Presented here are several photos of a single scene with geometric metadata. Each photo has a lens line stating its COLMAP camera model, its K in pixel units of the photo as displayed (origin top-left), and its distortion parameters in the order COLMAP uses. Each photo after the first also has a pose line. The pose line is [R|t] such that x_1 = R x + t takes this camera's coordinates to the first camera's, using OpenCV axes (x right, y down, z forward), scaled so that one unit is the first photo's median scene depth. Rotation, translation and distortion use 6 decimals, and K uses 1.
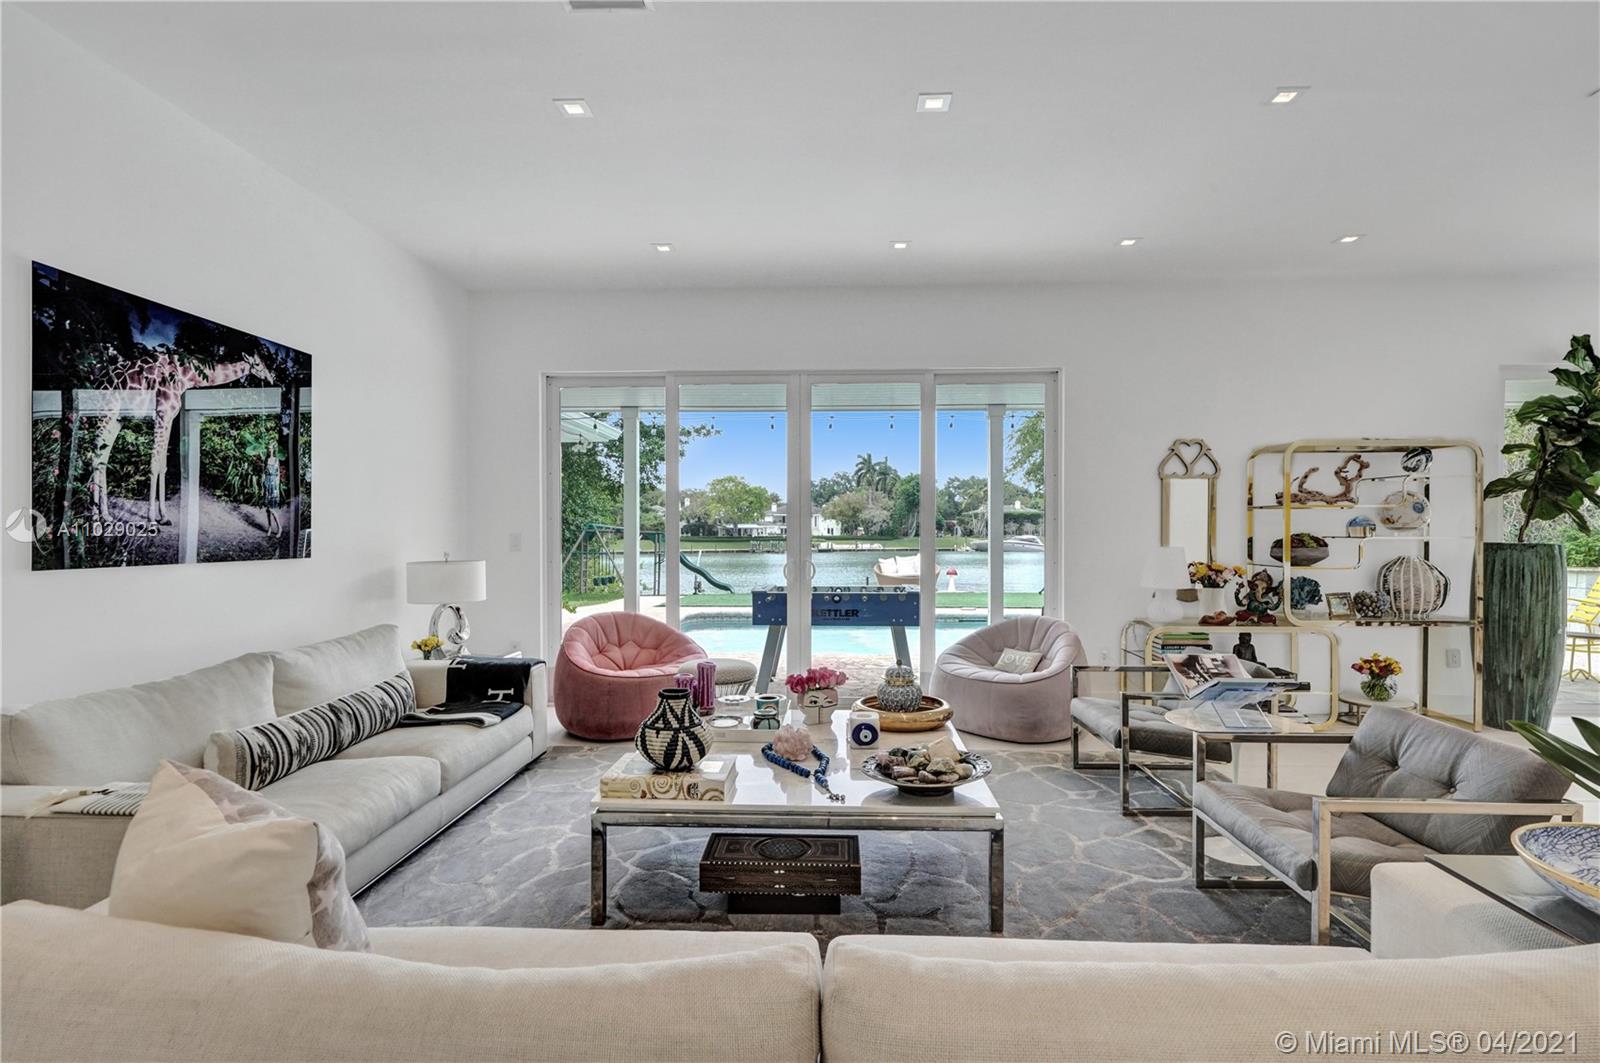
lens RADIAL K [[792.6, 0, 806.5], [0, 792.6, 532.0], [0, 0, 1]] dist [0.003693, -0.000805]
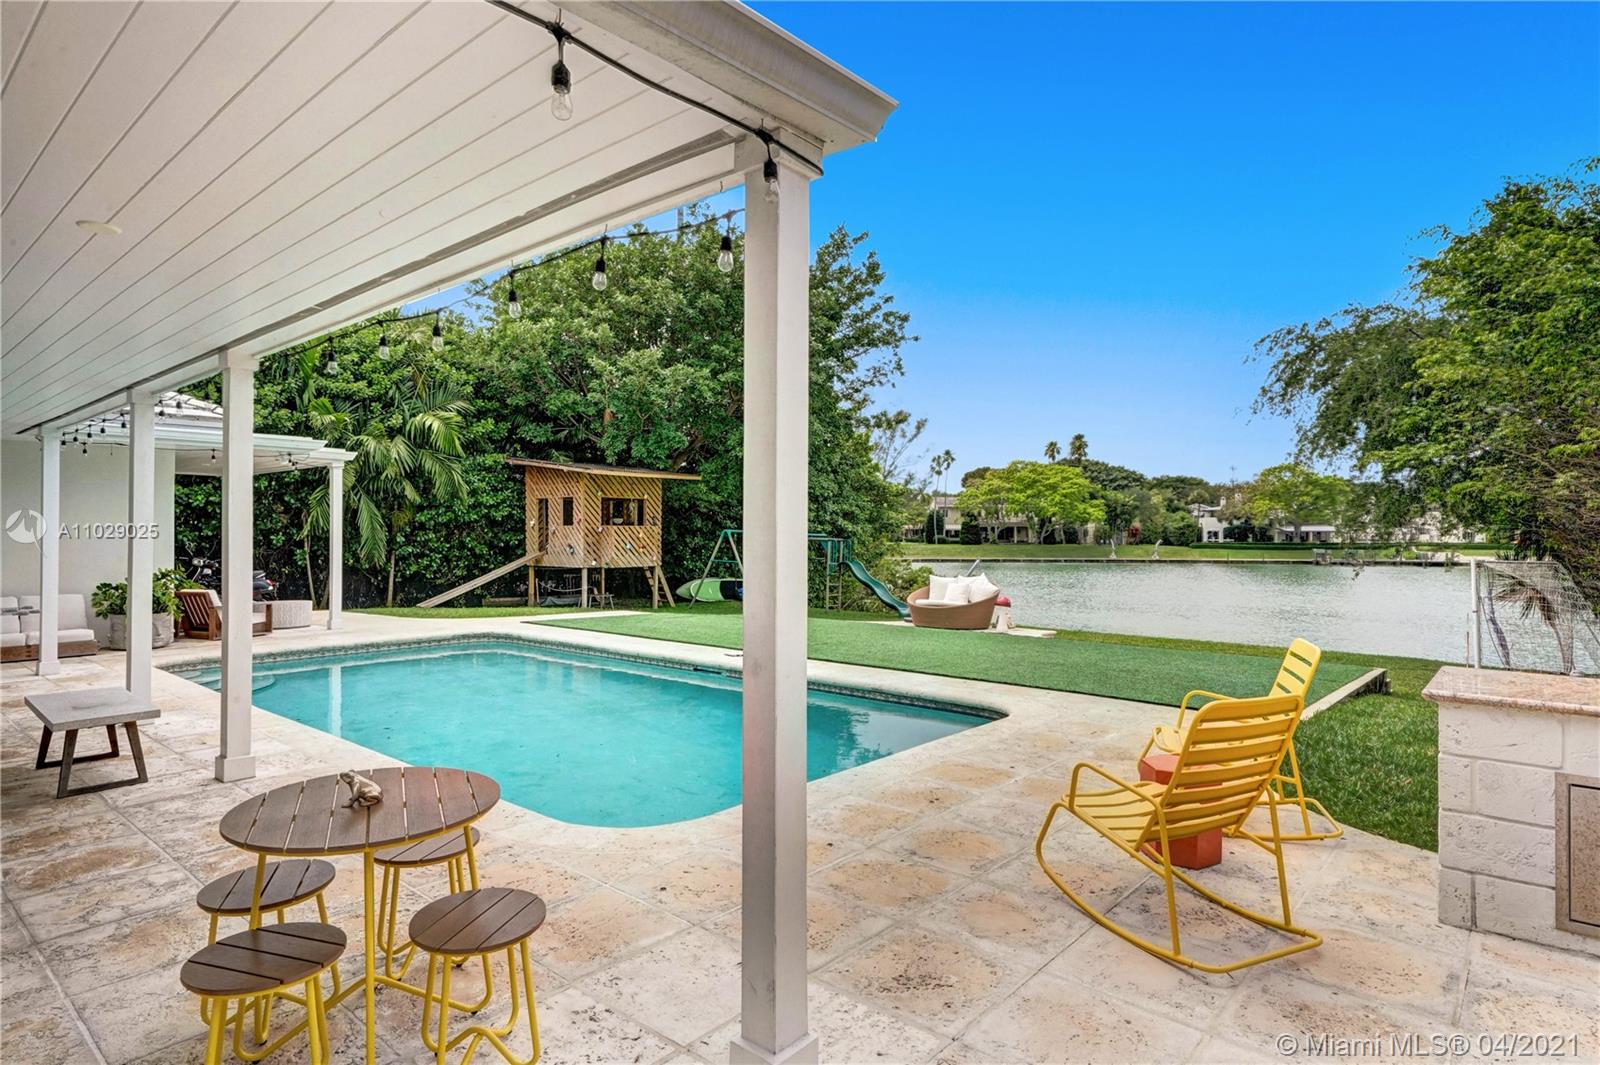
lens RADIAL K [[883.9, 0, 809.5], [0, 883.9, 515.9], [0, 0, 1]] dist [-0.009830, 0.000788]
pose [[0.783652, -0.009765, -0.621124, 1.987114], [-0.003719, 0.999785, -0.020410, -0.027695], [0.621189, 0.018305, 0.783447, 1.183619]]
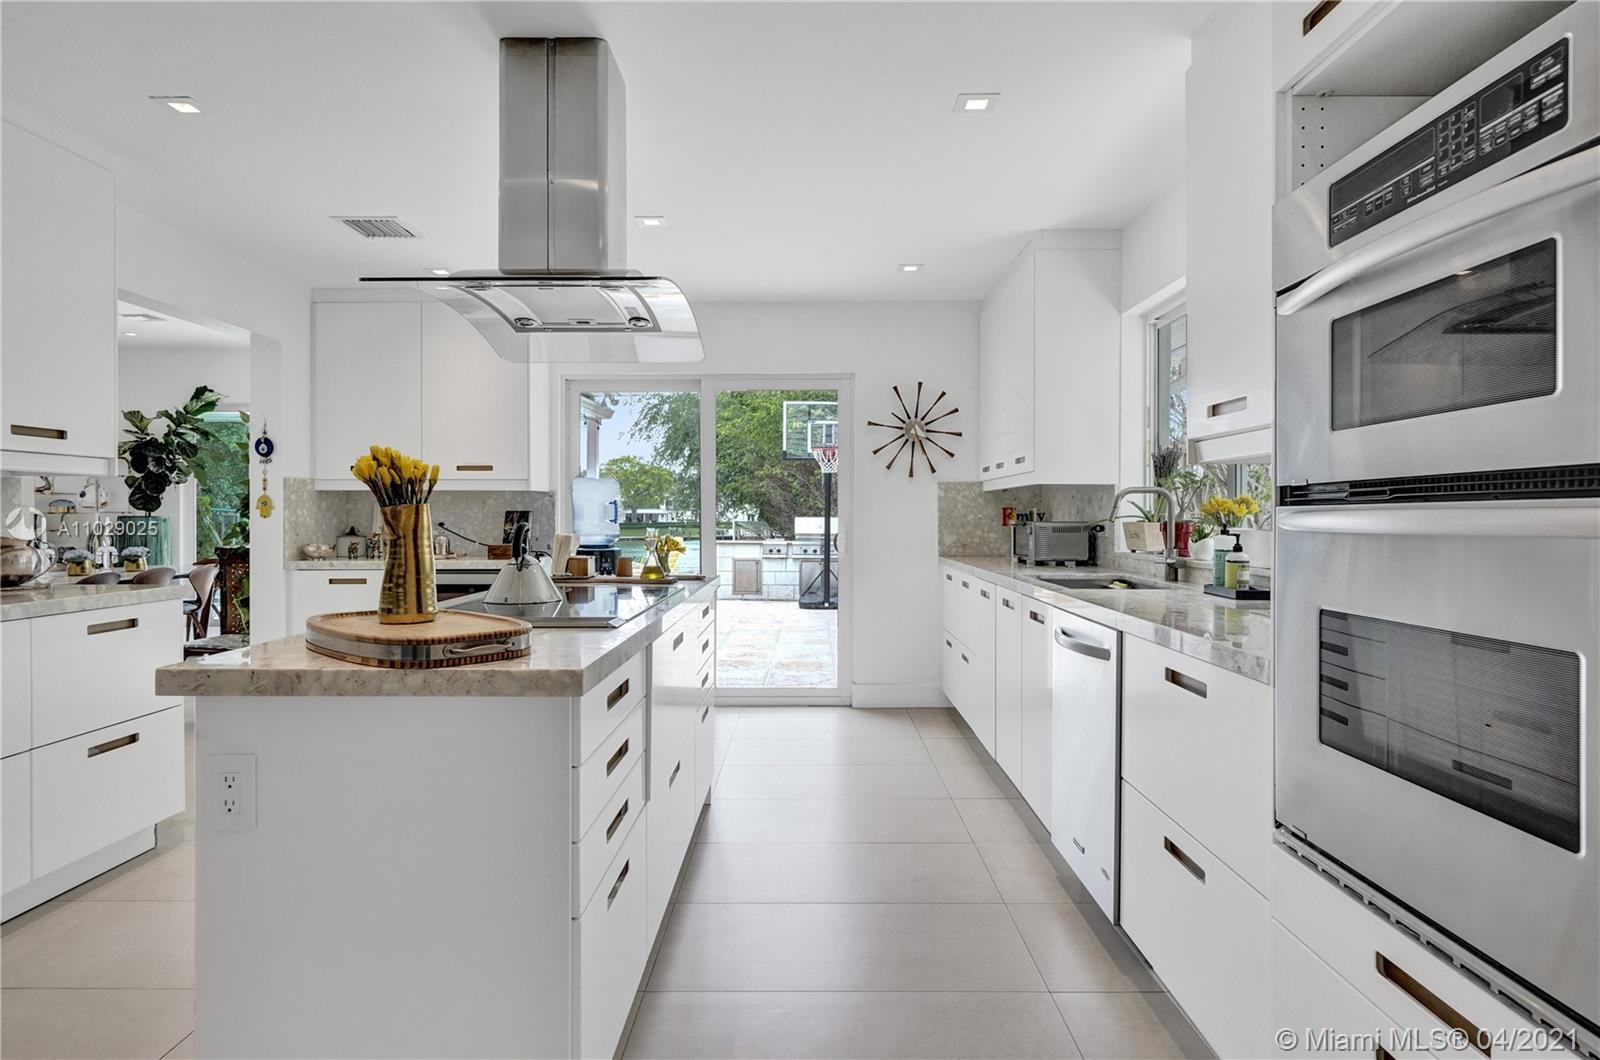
lens RADIAL K [[883.9, 0, 806.4], [0, 883.9, 507.8], [0, 0, 1]] dist [-0.009830, 0.000788]
pose [[0.999473, -0.002978, 0.032316, 2.164460], [0.003345, 0.999930, -0.011315, 0.020670], [-0.032280, 0.011417, 0.999414, -0.823877]]
